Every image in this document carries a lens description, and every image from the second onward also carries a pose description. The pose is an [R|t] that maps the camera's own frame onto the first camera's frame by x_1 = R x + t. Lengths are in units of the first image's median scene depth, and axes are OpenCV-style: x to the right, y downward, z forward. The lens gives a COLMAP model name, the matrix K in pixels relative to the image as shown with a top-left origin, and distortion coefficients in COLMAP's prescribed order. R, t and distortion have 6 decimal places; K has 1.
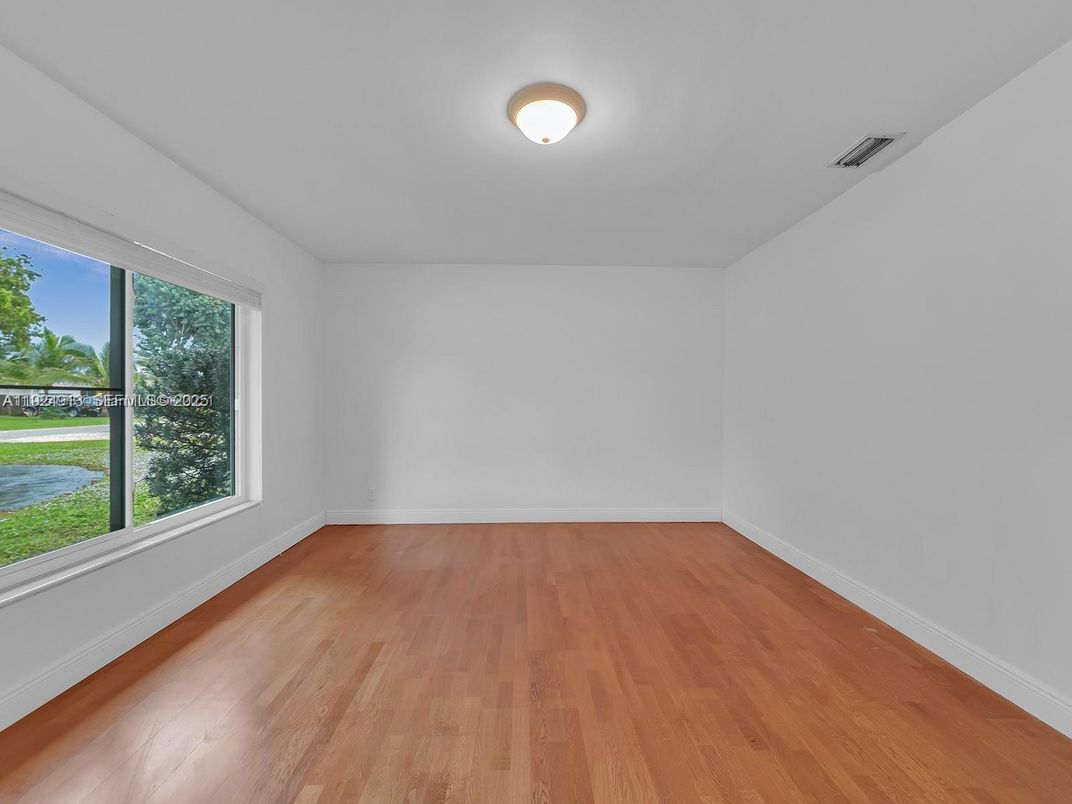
lens RADIAL K [[432.1, 0, 511.4], [0, 432.1, 408.6], [0, 0, 1]] dist [-0.006381, -0.000595]
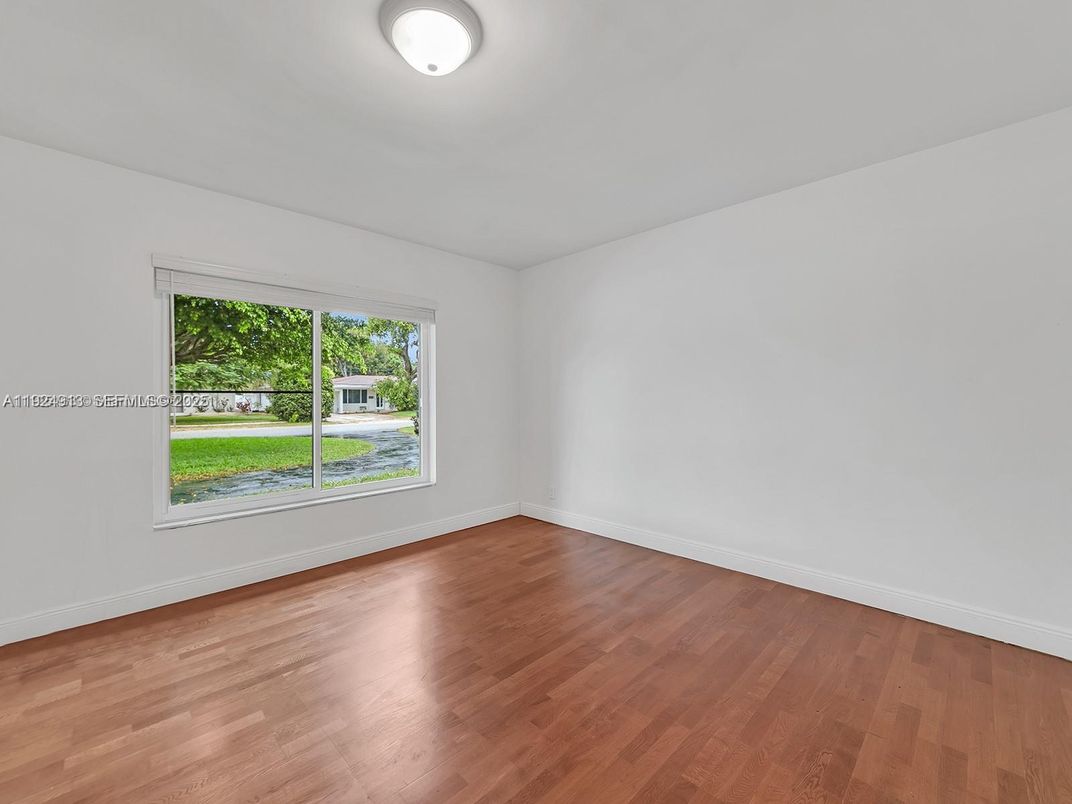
lens RADIAL K [[432.1, 0, 532.6], [0, 432.1, 400.0], [0, 0, 1]] dist [-0.006381, -0.000595]
pose [[0.710177, 0.002690, -0.704018, 0.478797], [-0.012273, 0.999888, -0.008560, -0.010194], [0.703916, 0.014720, 0.710131, 0.351652]]
